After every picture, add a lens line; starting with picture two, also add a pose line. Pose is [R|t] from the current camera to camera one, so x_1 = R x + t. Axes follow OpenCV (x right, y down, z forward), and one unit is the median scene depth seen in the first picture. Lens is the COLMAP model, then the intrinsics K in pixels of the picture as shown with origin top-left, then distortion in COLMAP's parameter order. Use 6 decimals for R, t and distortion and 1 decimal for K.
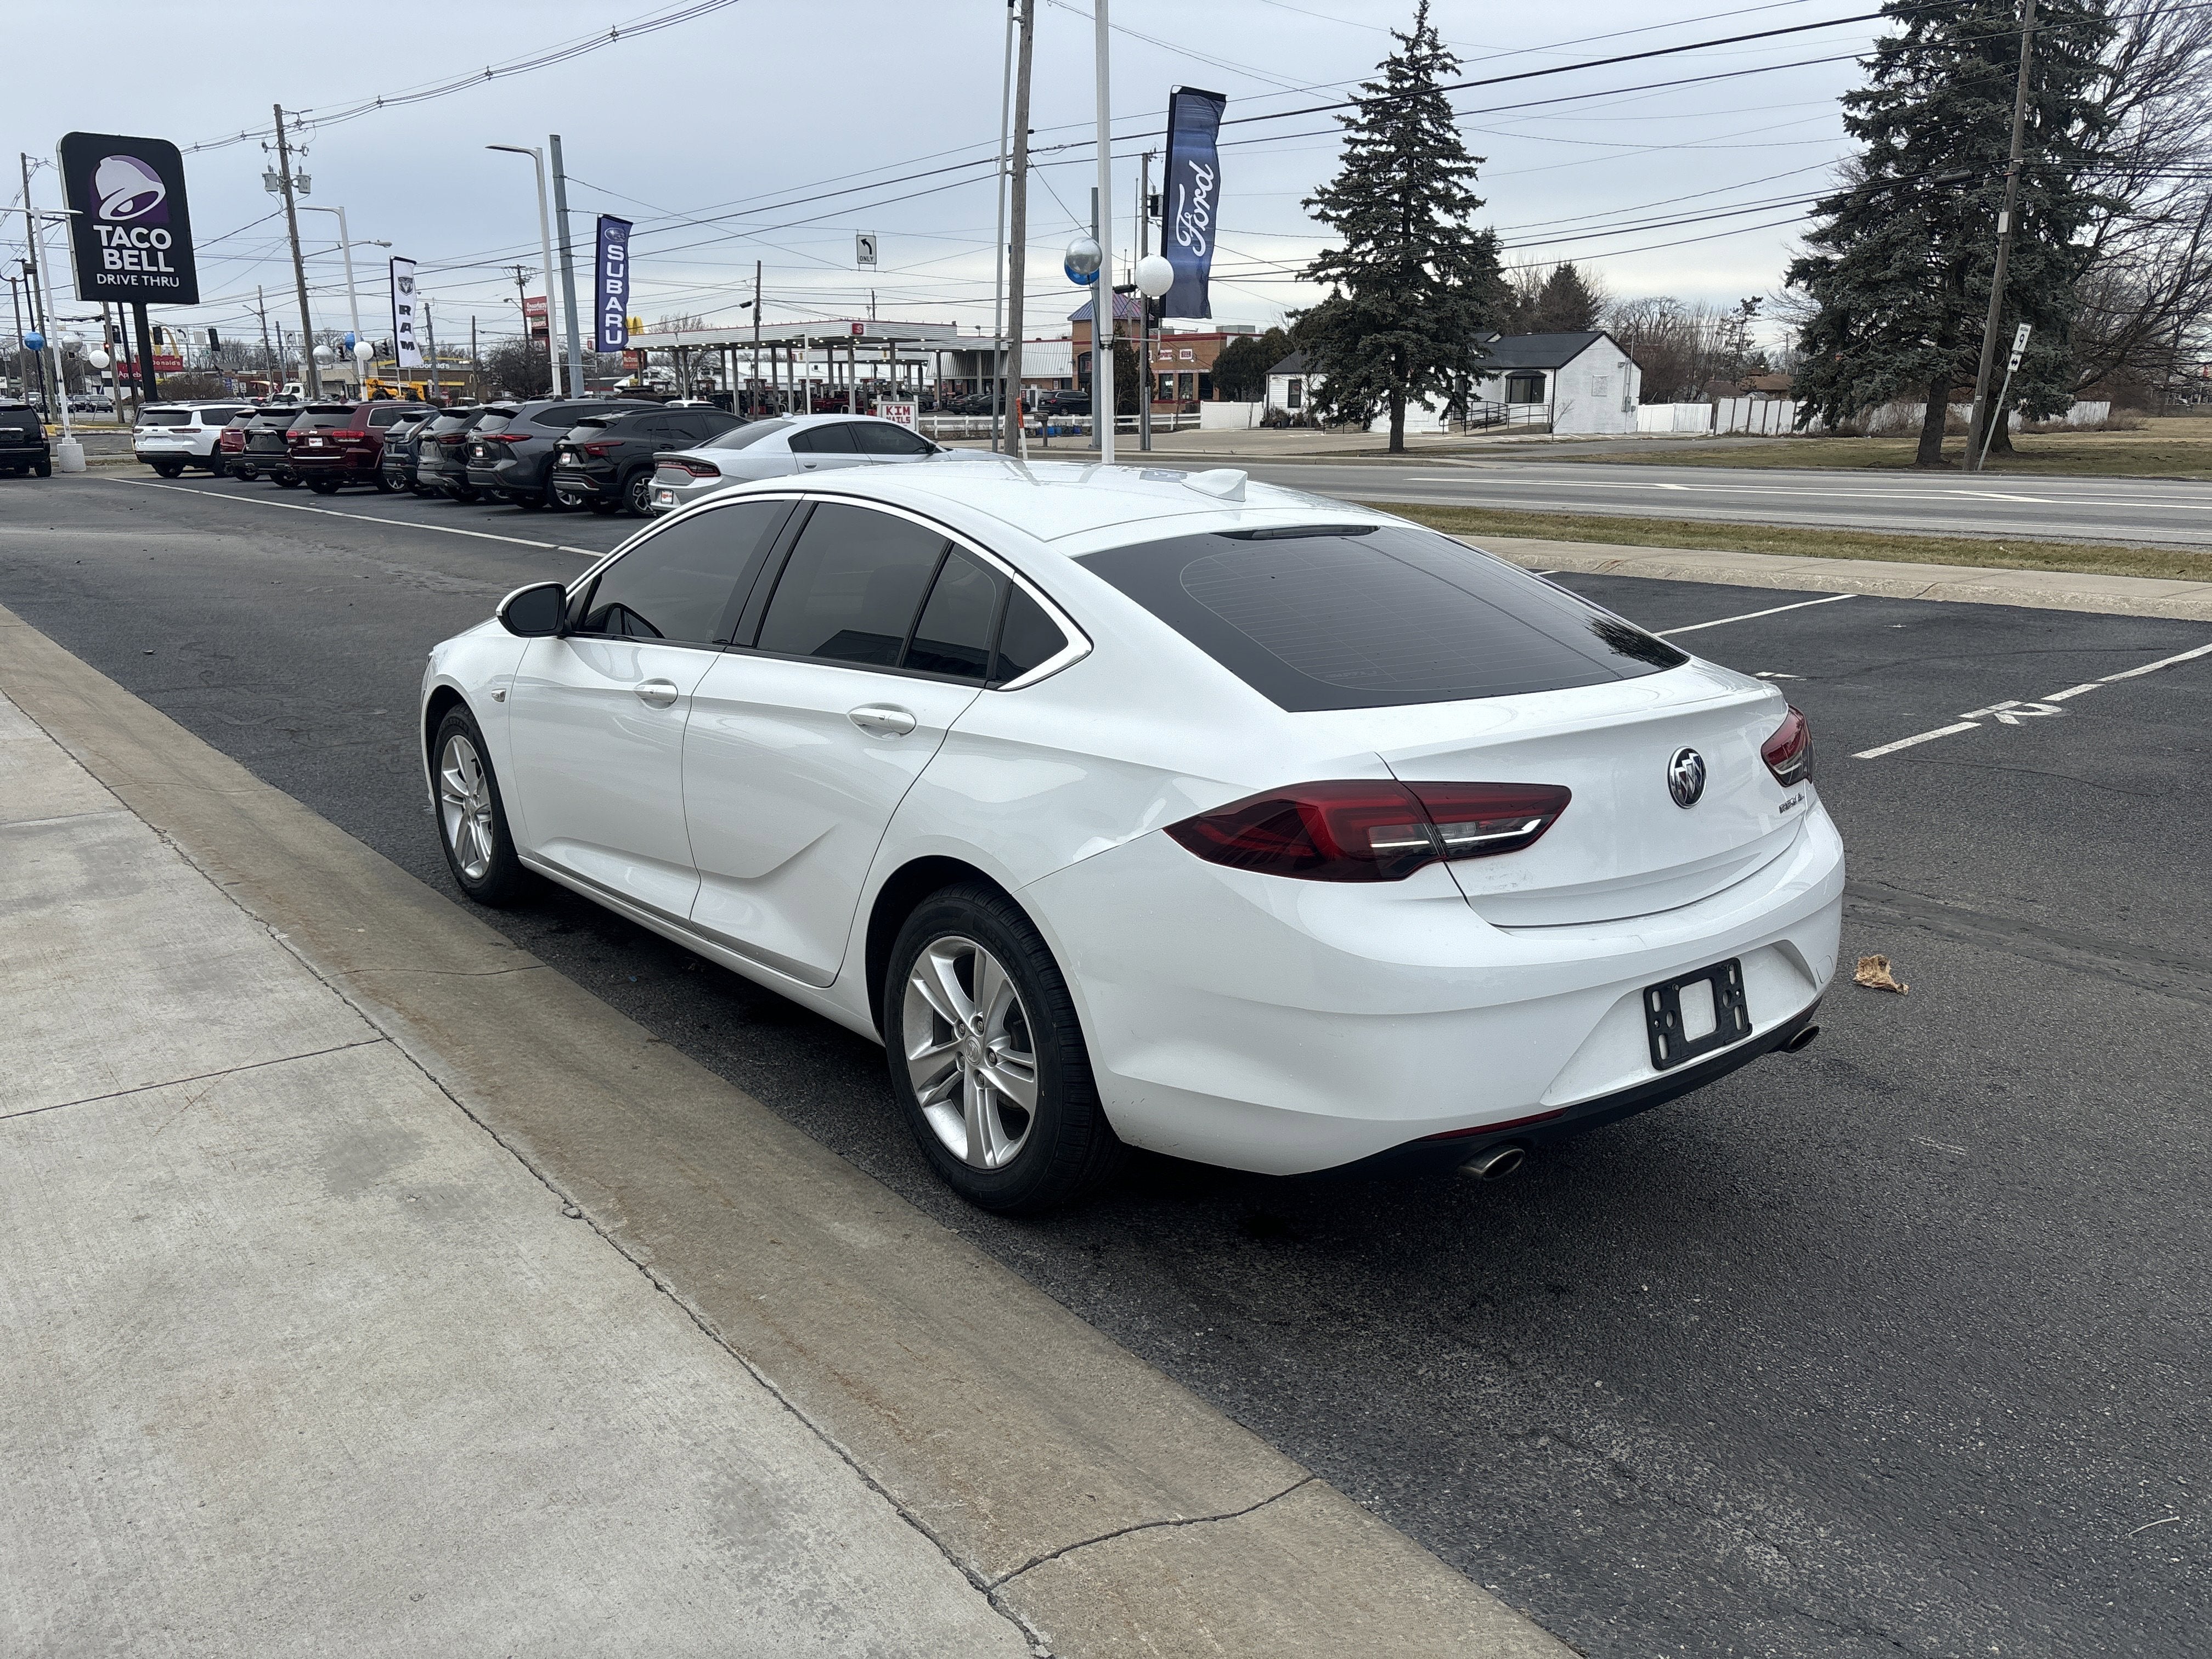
lens RADIAL K [[1669.2, 0, 1110.7], [0, 1669.2, 826.4], [0, 0, 1]] dist [0.047823, -0.050142]
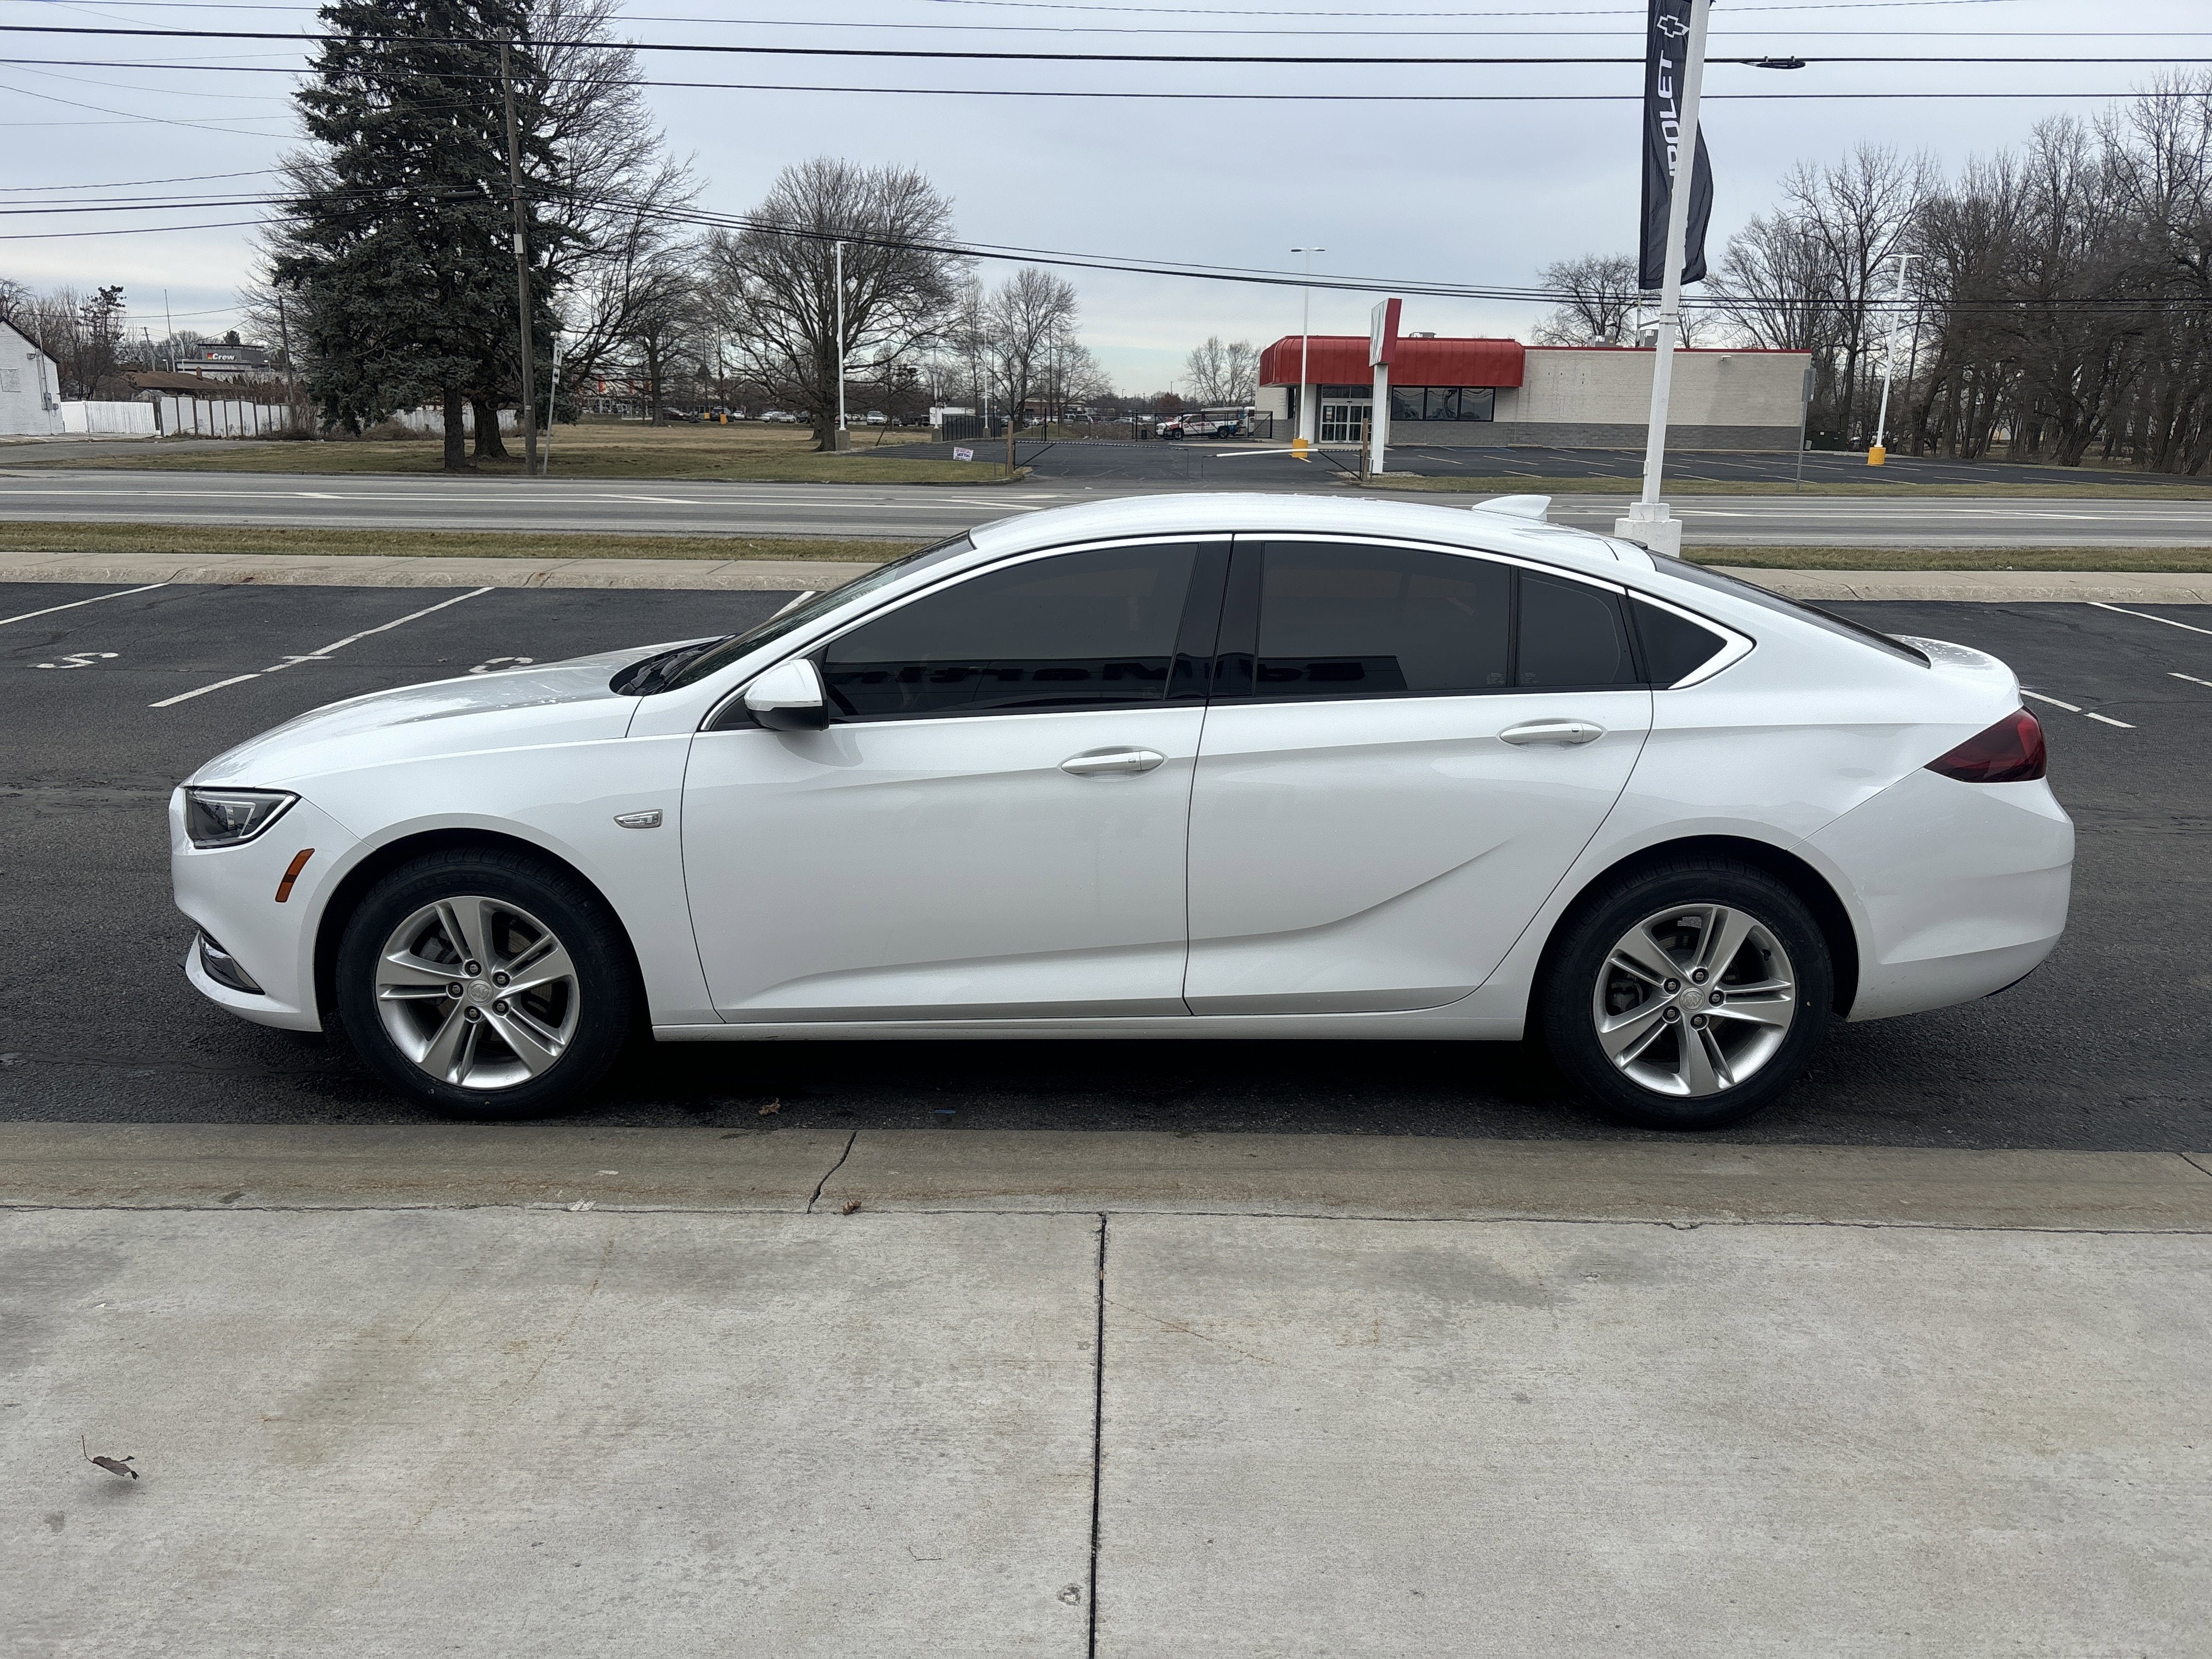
lens RADIAL K [[1669.2, 0, 1114.4], [0, 1669.2, 839.2], [0, 0, 1]] dist [0.047823, -0.050142]
pose [[0.631861, -0.178826, 0.754171, -0.807683], [0.174306, 0.980881, 0.086546, -0.098879], [-0.755228, 0.076771, 0.650951, 0.357047]]
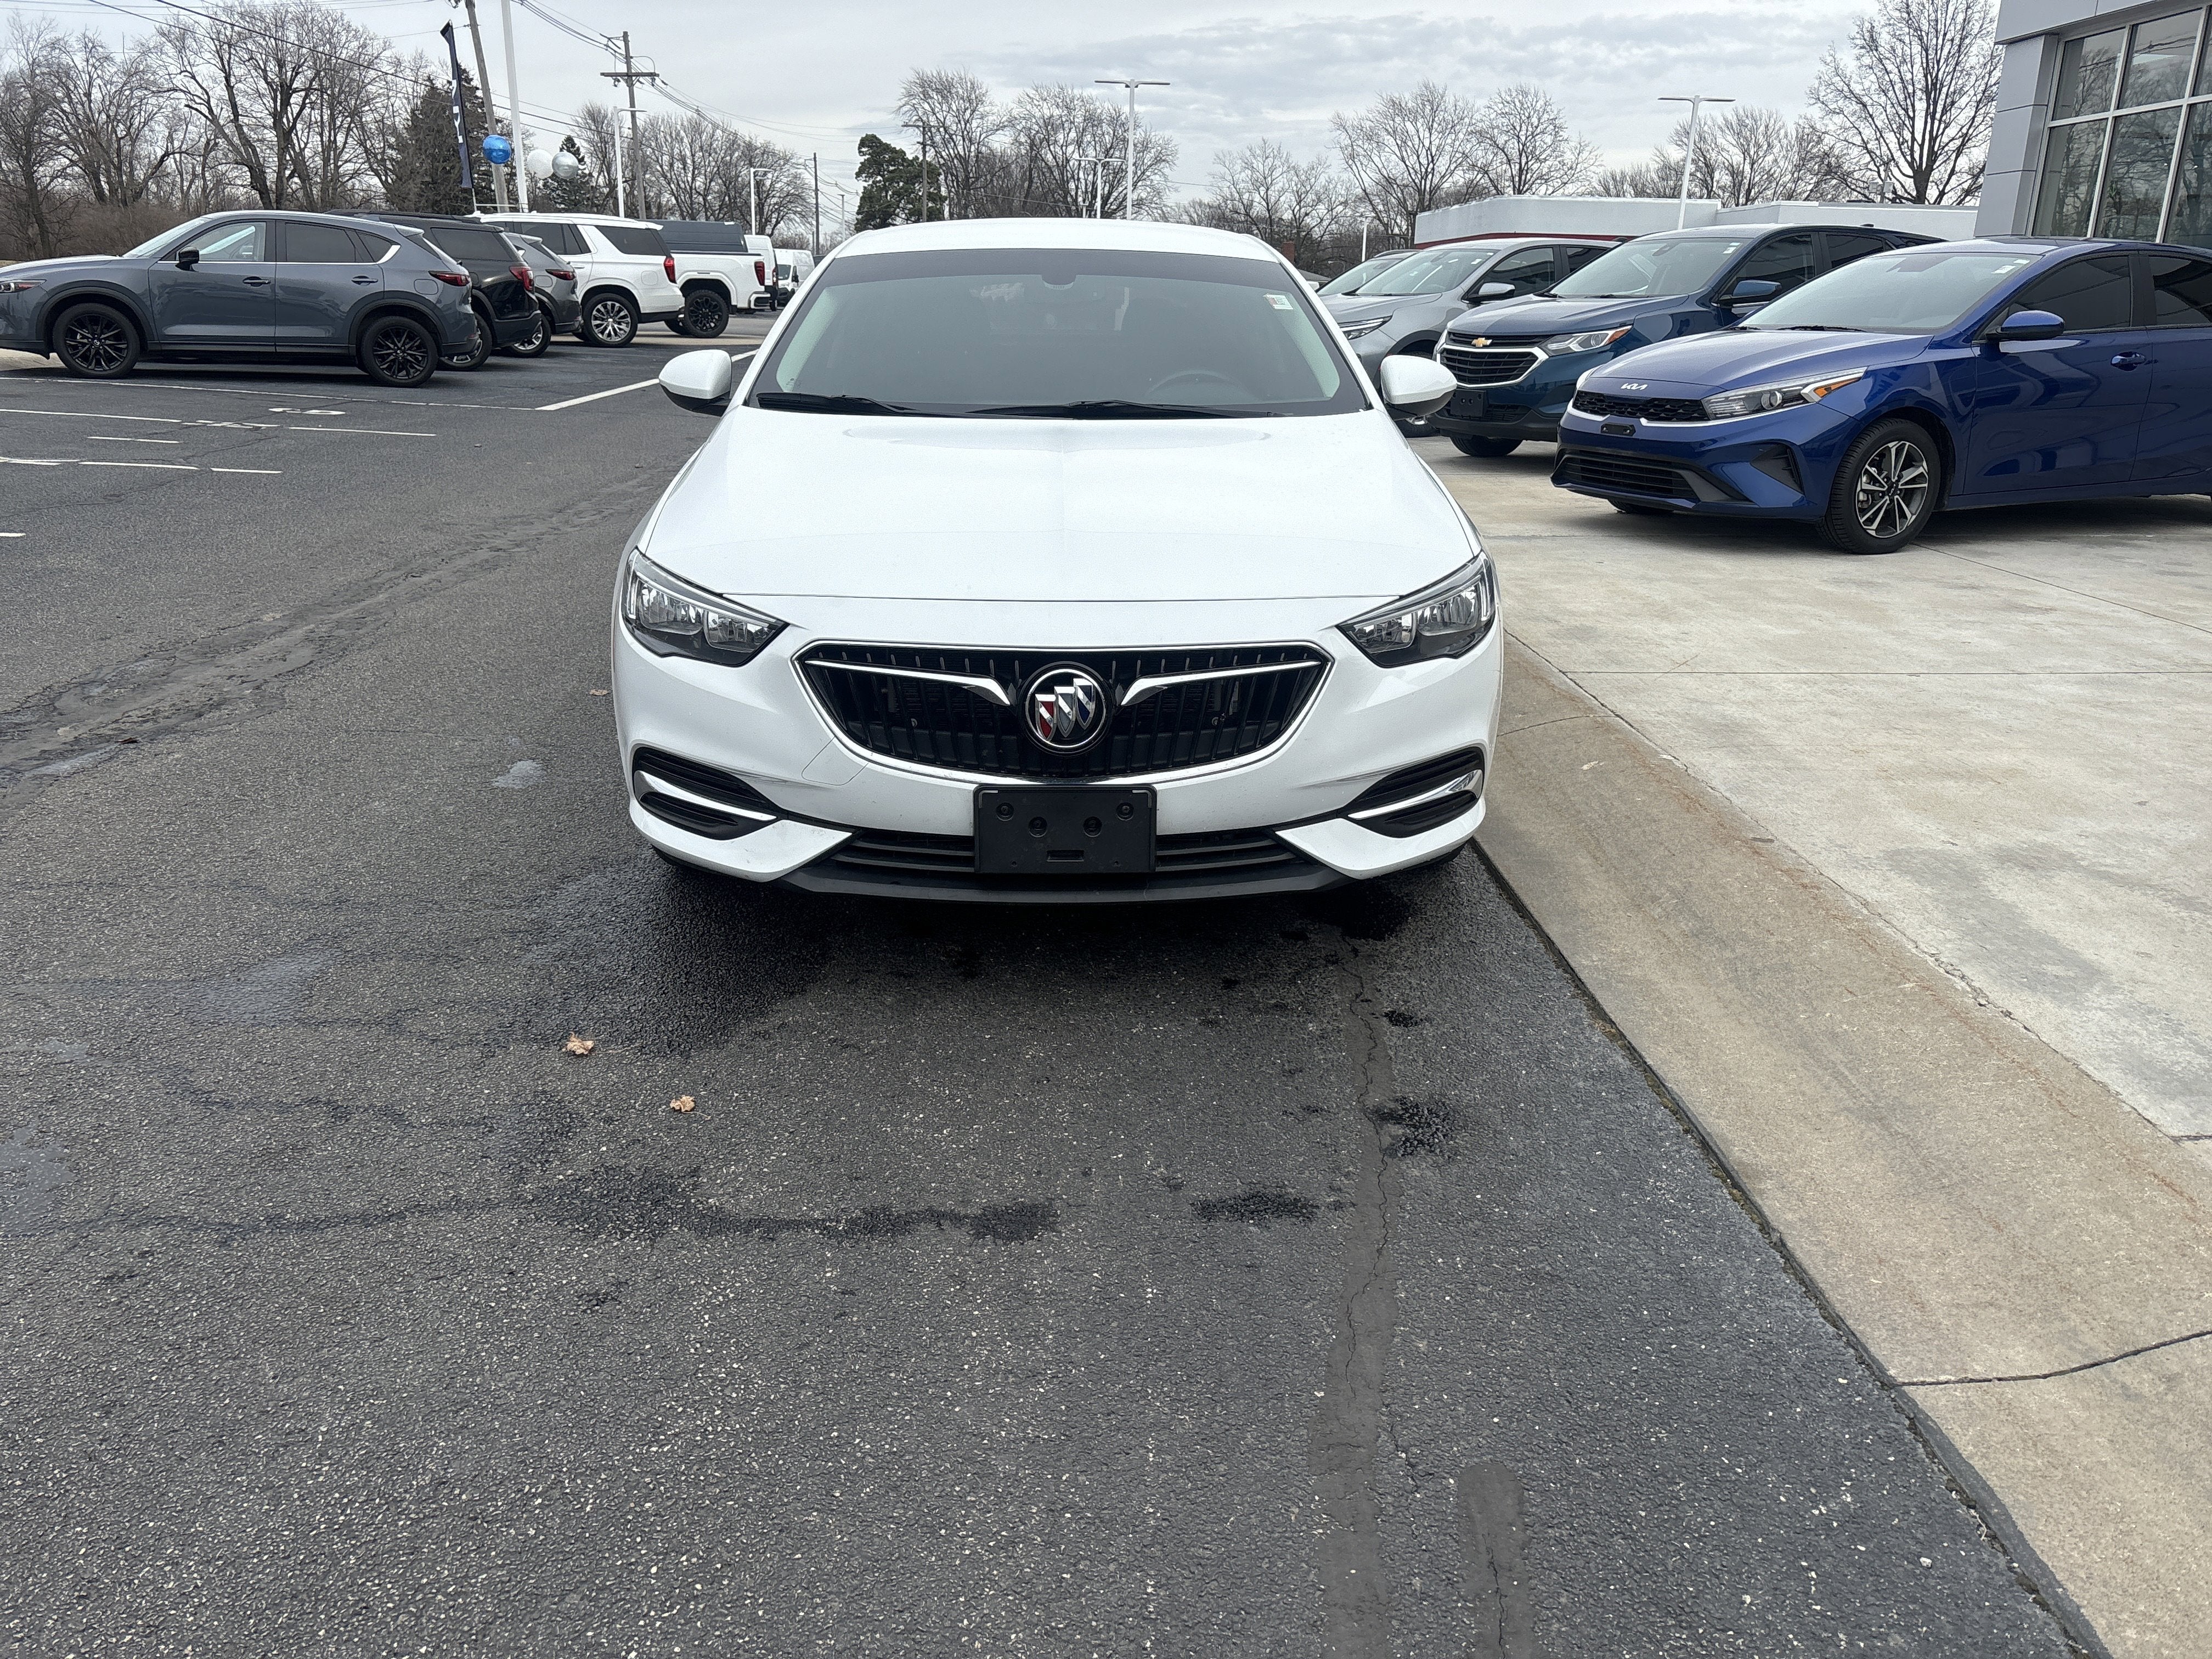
lens RADIAL K [[1669.2, 0, 1116.4], [0, 1669.2, 838.1], [0, 0, 1]] dist [0.047823, -0.050142]
pose [[-0.792586, -0.209854, 0.572511, -0.752815], [0.120629, 0.866392, 0.484575, -0.361264], [-0.597709, 0.453129, -0.661376, 1.724820]]
